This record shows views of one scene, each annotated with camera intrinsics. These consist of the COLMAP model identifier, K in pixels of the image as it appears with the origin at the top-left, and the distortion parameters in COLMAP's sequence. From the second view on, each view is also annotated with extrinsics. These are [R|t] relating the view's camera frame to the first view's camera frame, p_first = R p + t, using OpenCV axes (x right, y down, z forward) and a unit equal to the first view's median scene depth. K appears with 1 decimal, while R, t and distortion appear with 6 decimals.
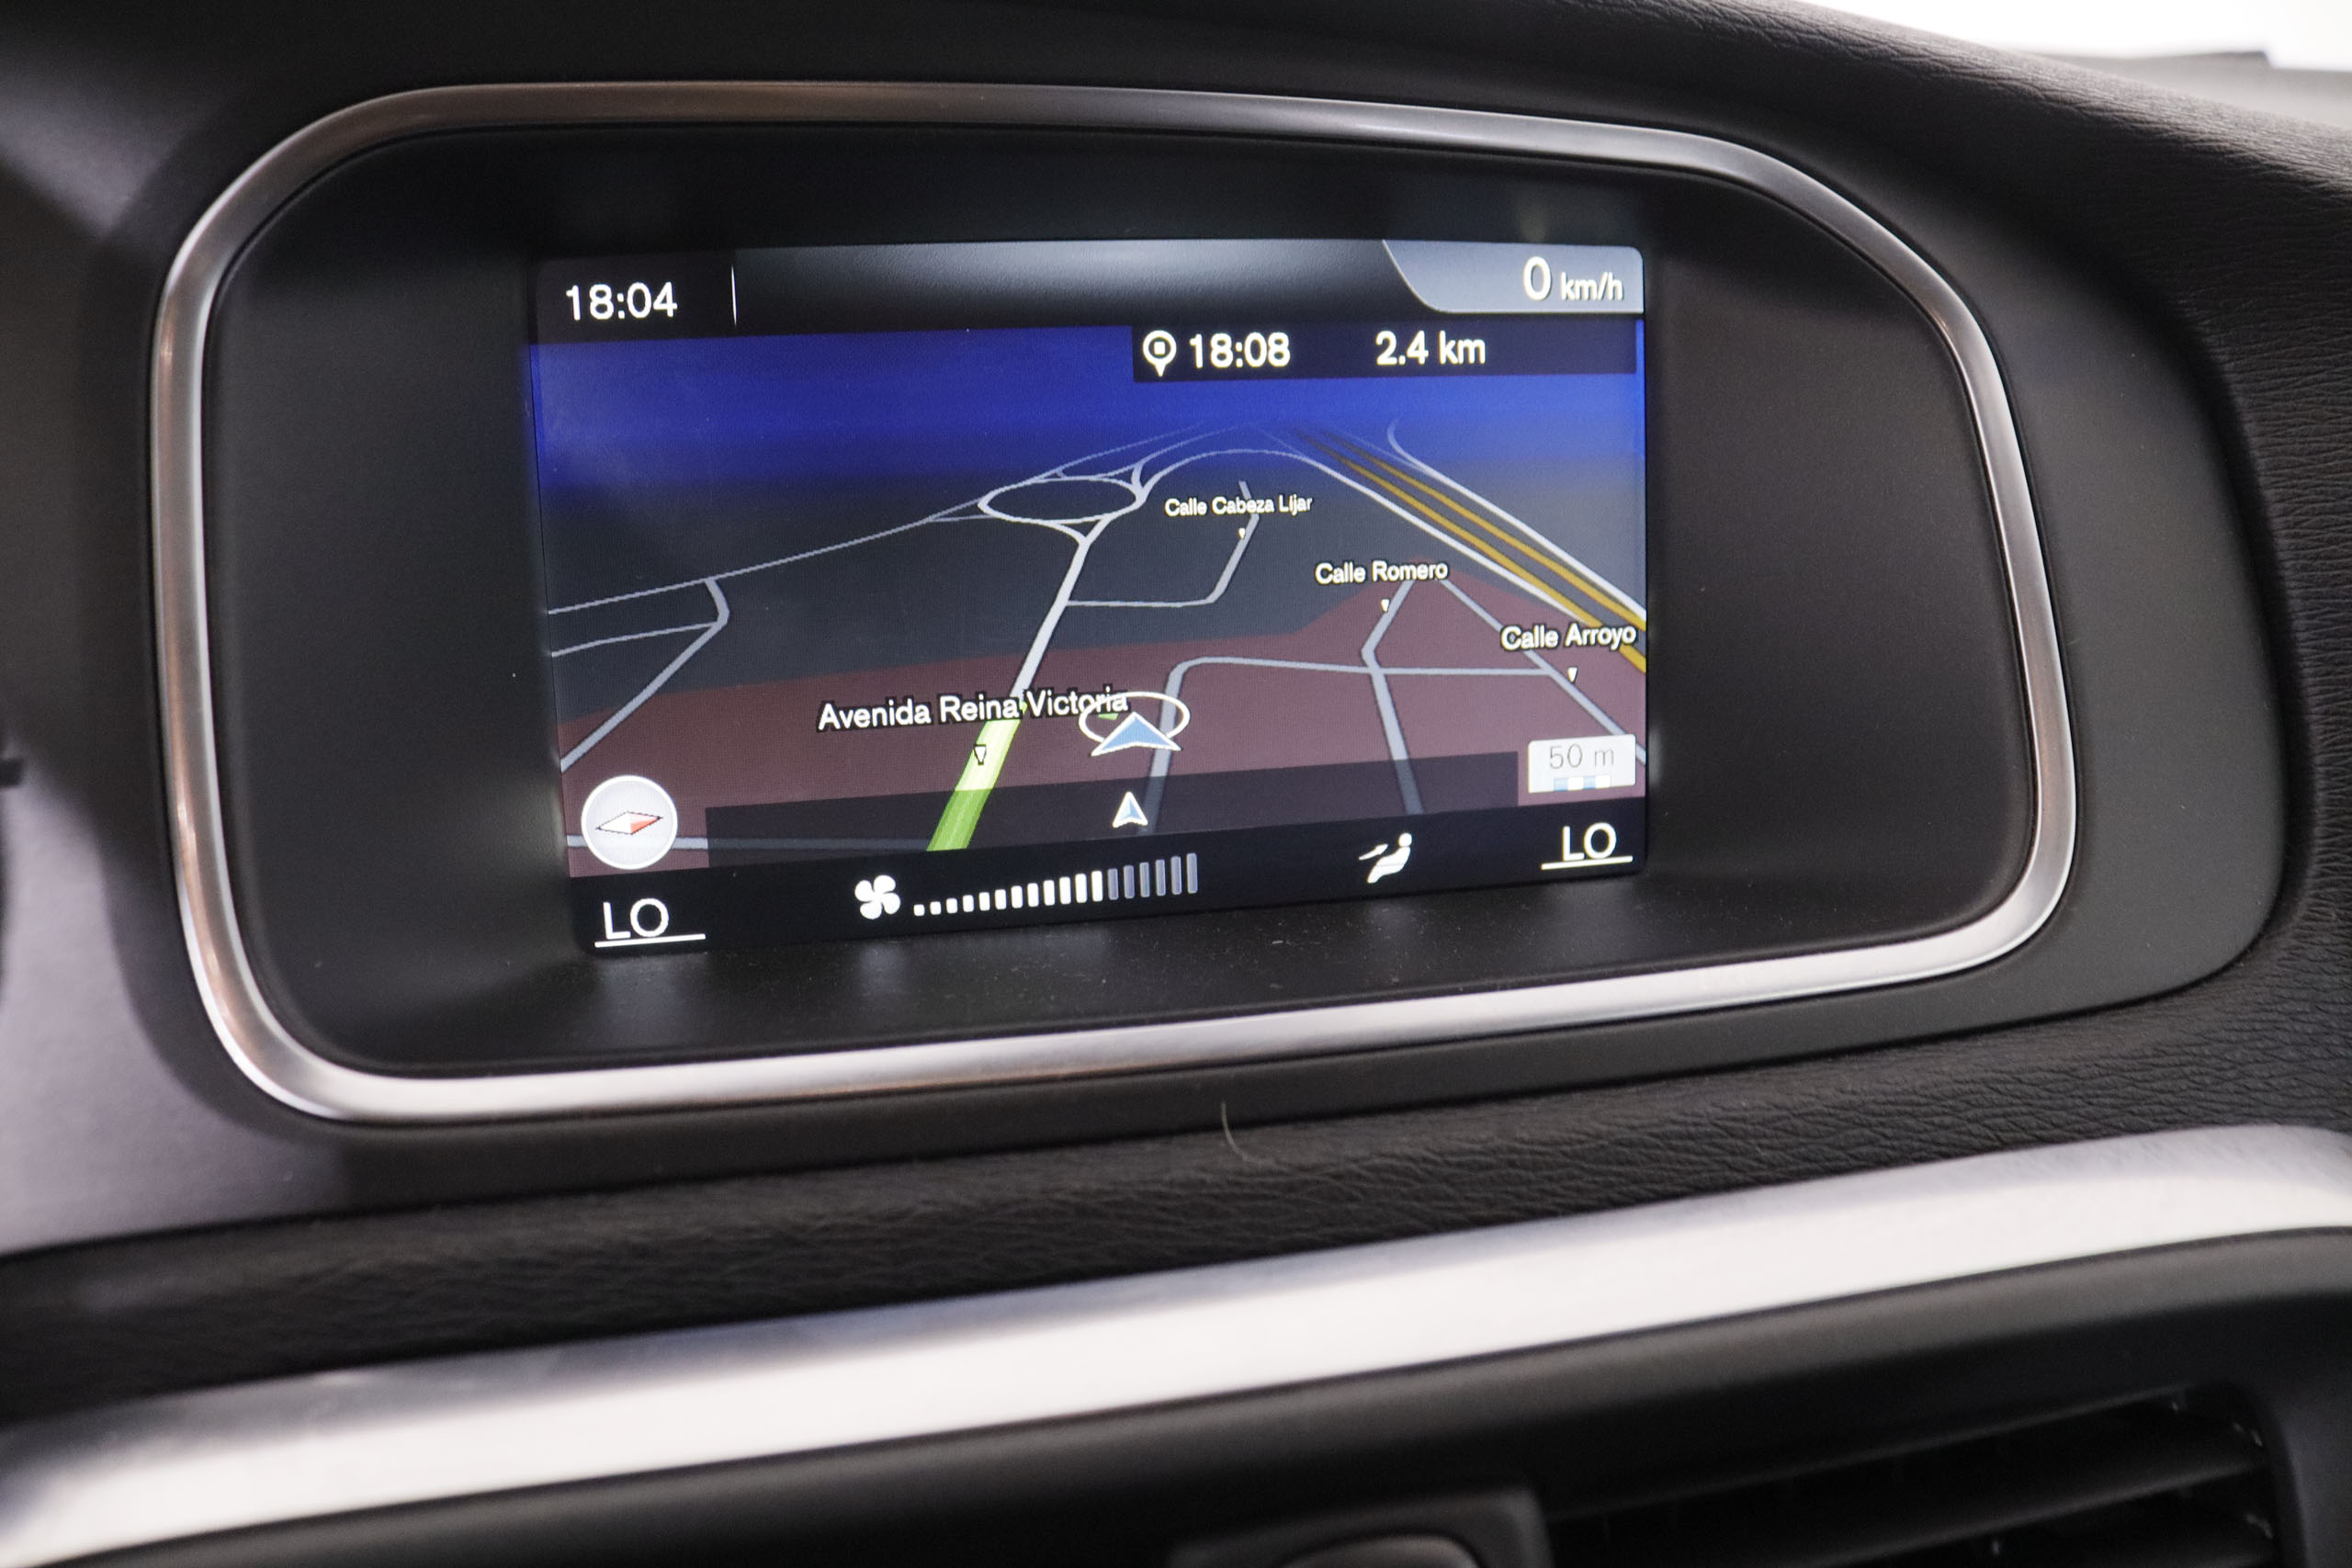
lens RADIAL K [[1999.8, 0, 1158.9], [0, 1999.8, 777.8], [0, 0, 1]] dist [-0.165758, 0.113975]
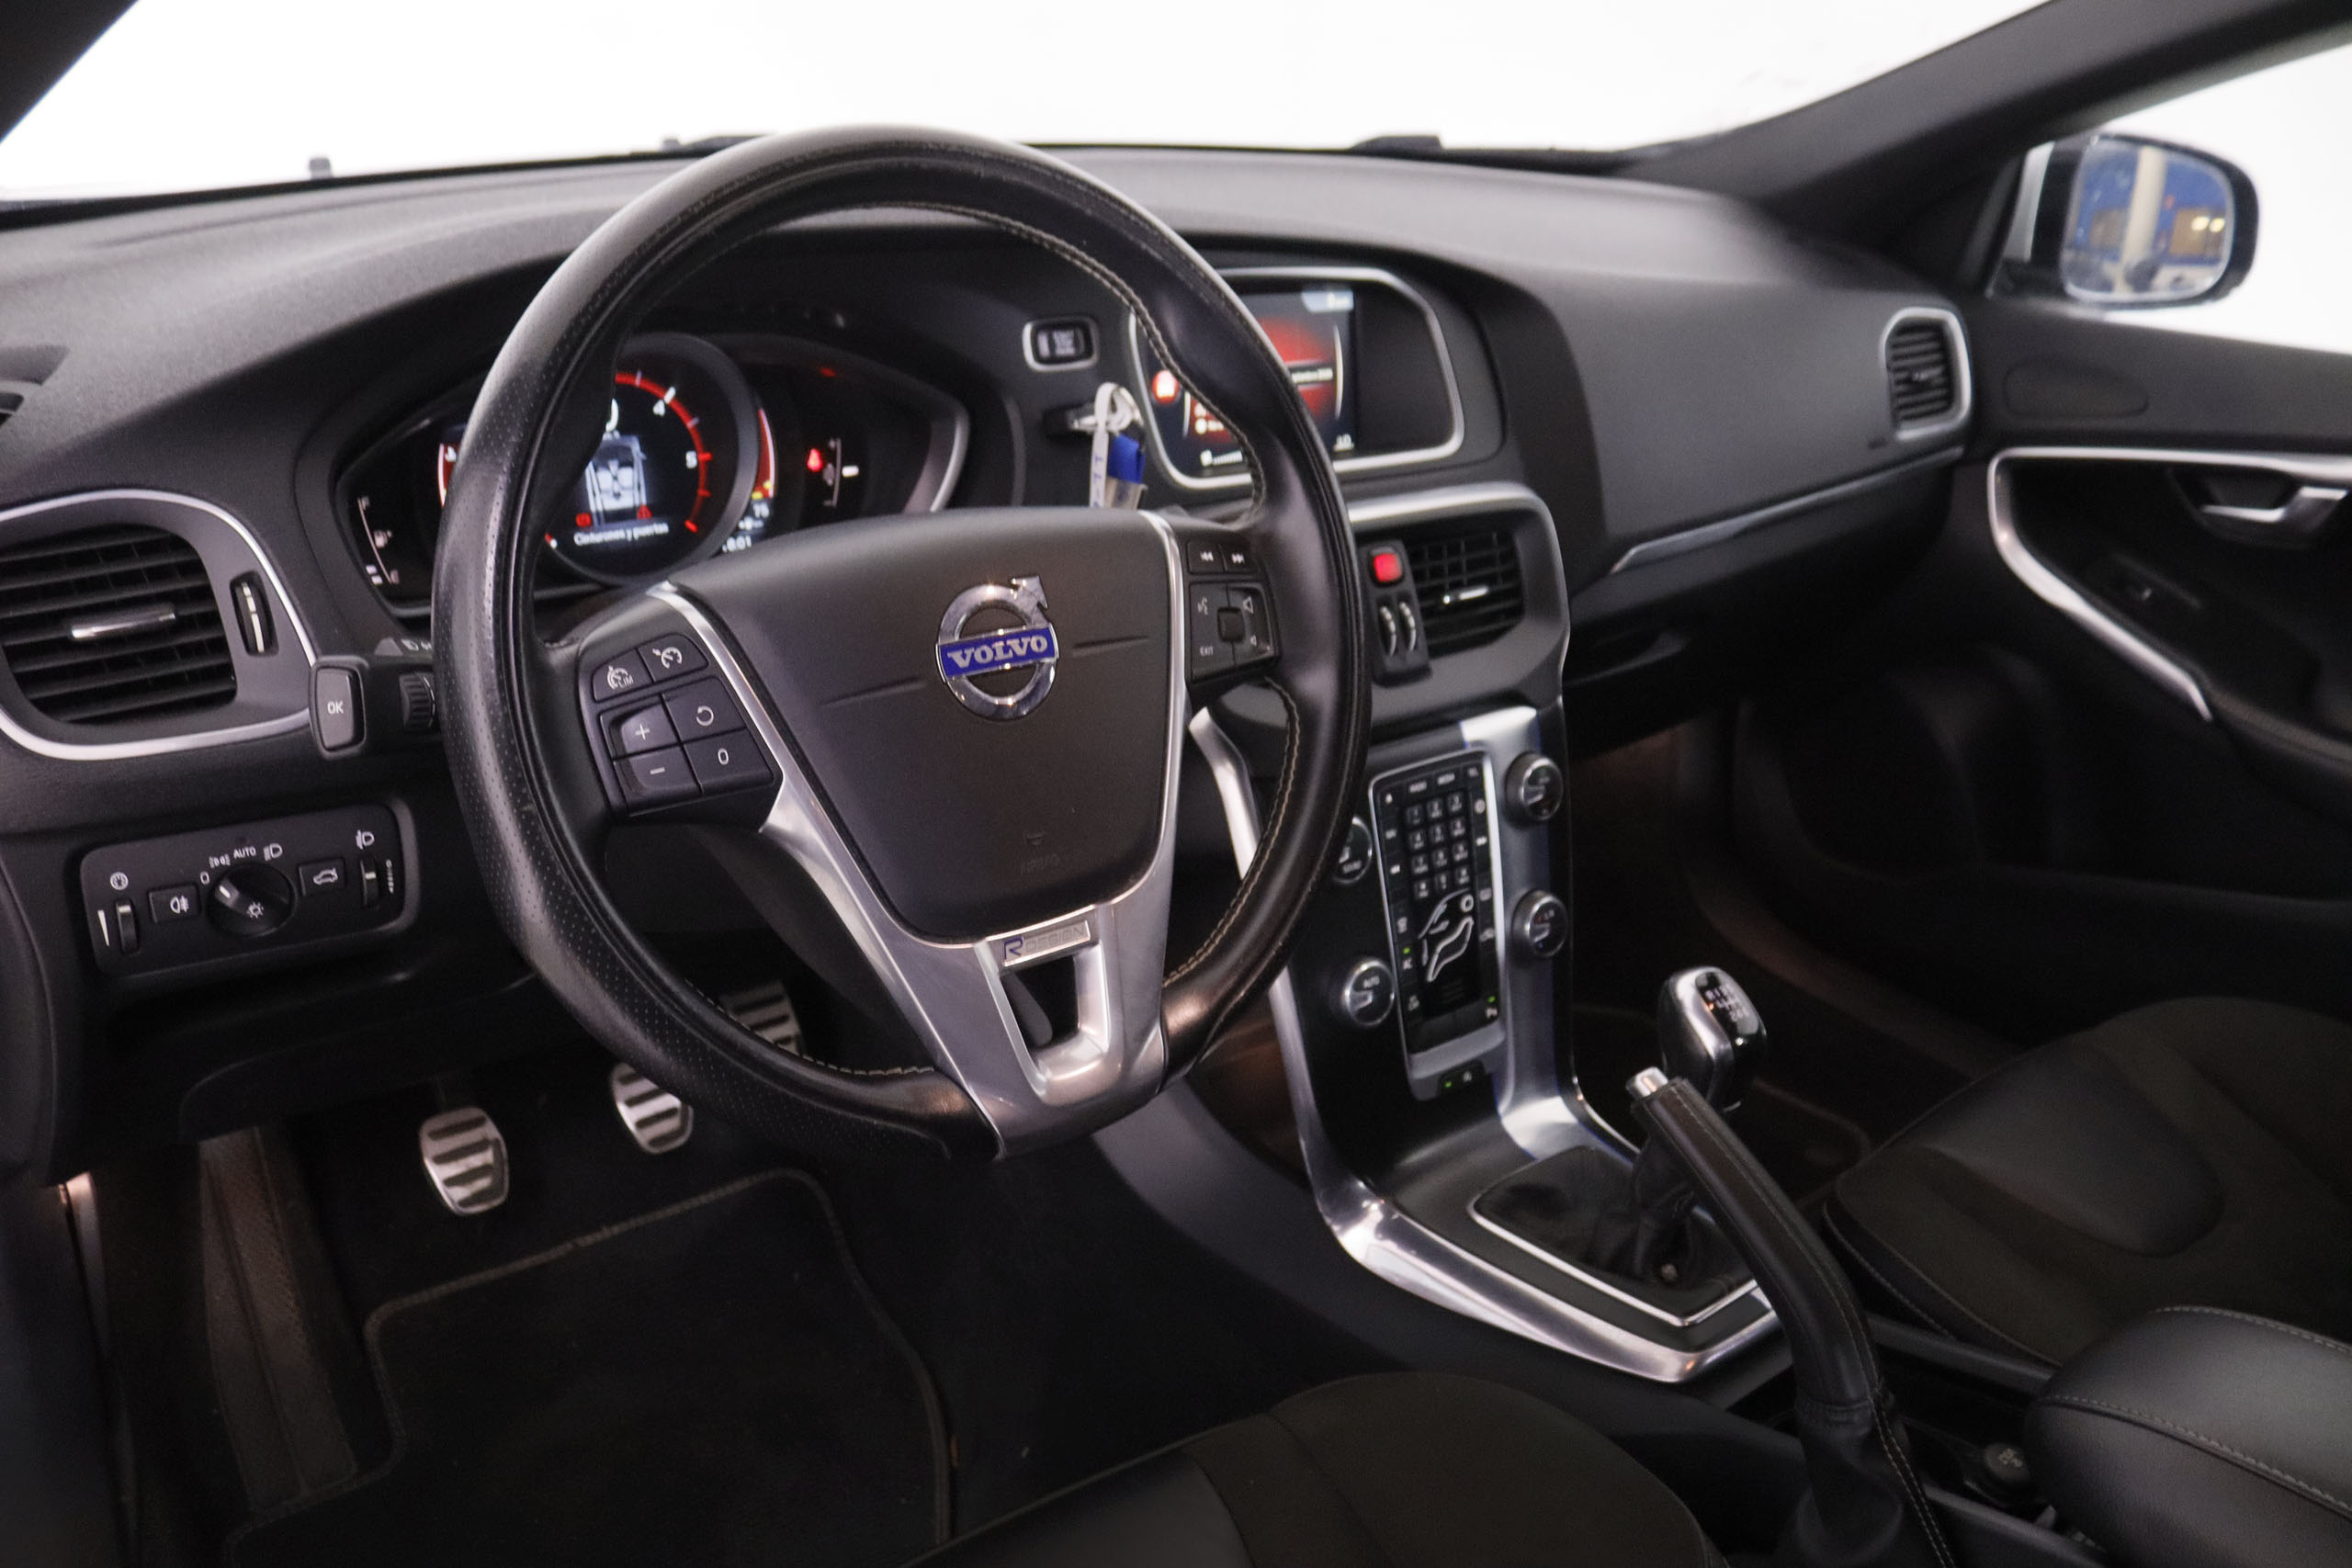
lens RADIAL K [[1999.8, 0, 1169.4], [0, 1999.8, 789.4], [0, 0, 1]] dist [-0.165758, 0.113975]
pose [[0.899968, -0.121656, 0.418637, -1.998282], [0.082216, 0.990406, 0.111069, 0.269787], [-0.428133, -0.065540, 0.901336, -2.689268]]
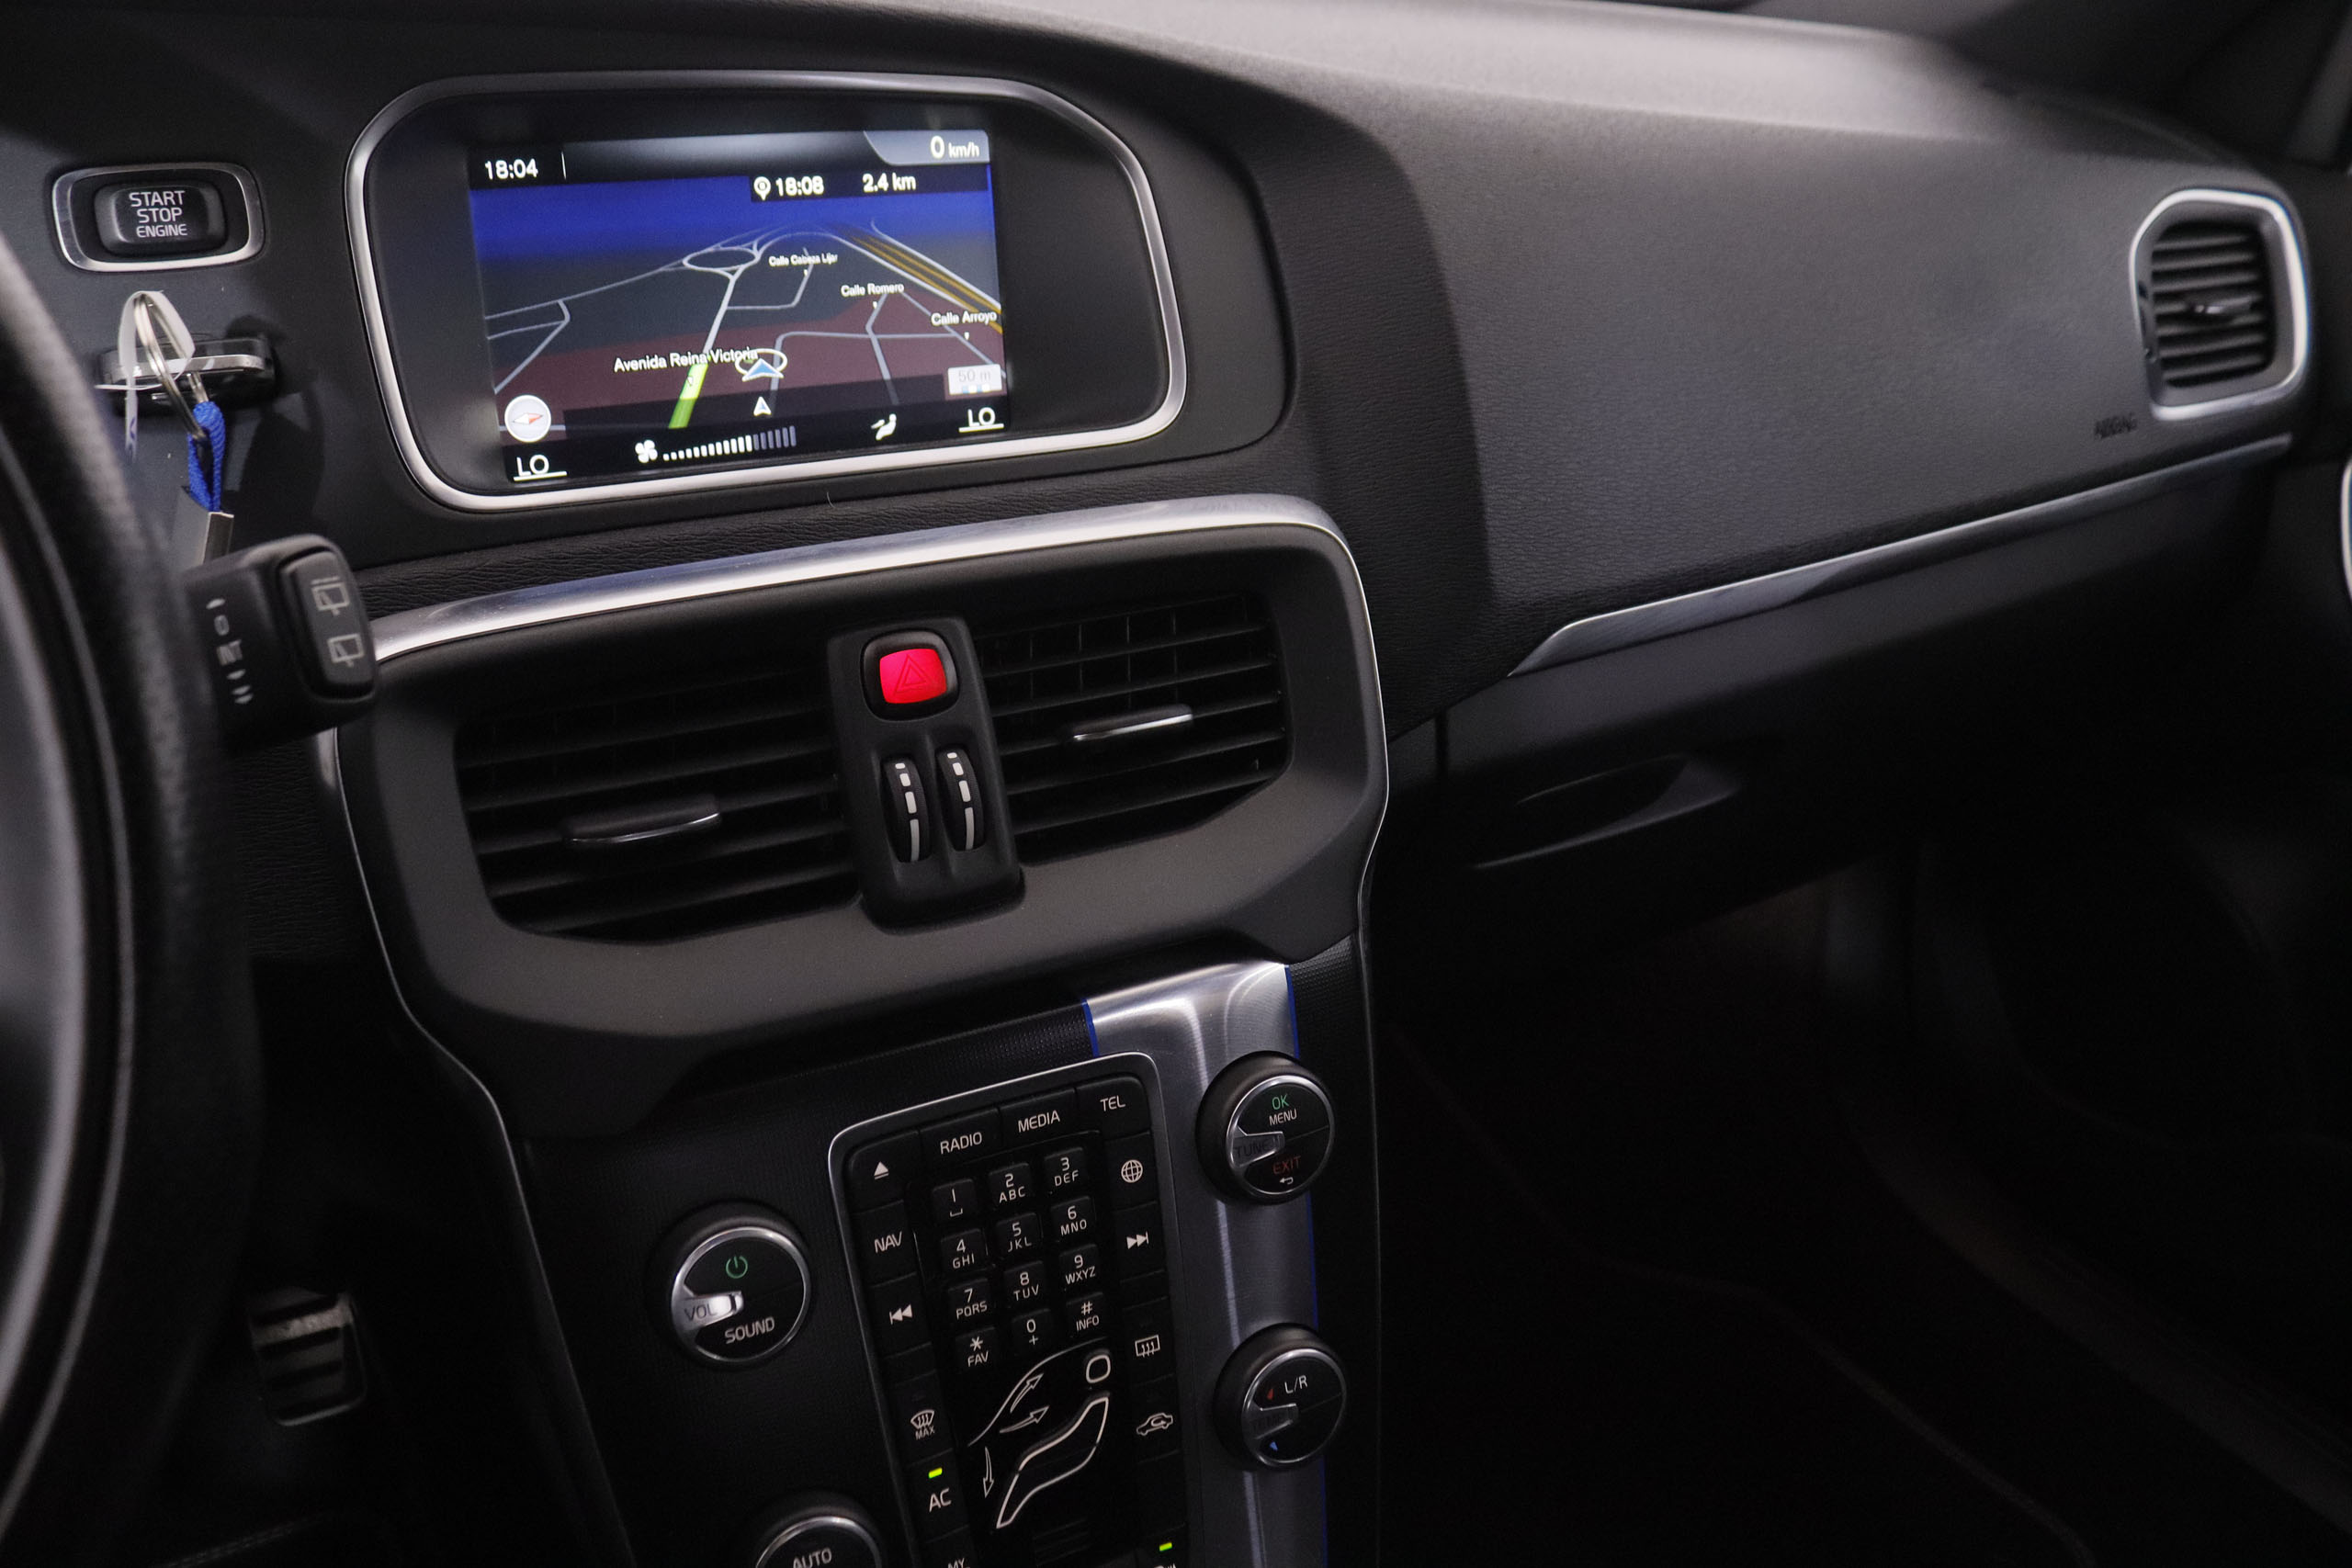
lens RADIAL K [[1999.8, 0, 1220.8], [0, 1999.8, 777.8], [0, 0, 1]] dist [-0.165758, 0.113975]
pose [[0.956956, -0.091143, 0.275551, -0.162893], [0.068075, 0.993414, 0.092168, 0.250752], [-0.282137, -0.069443, 0.956858, -1.173813]]
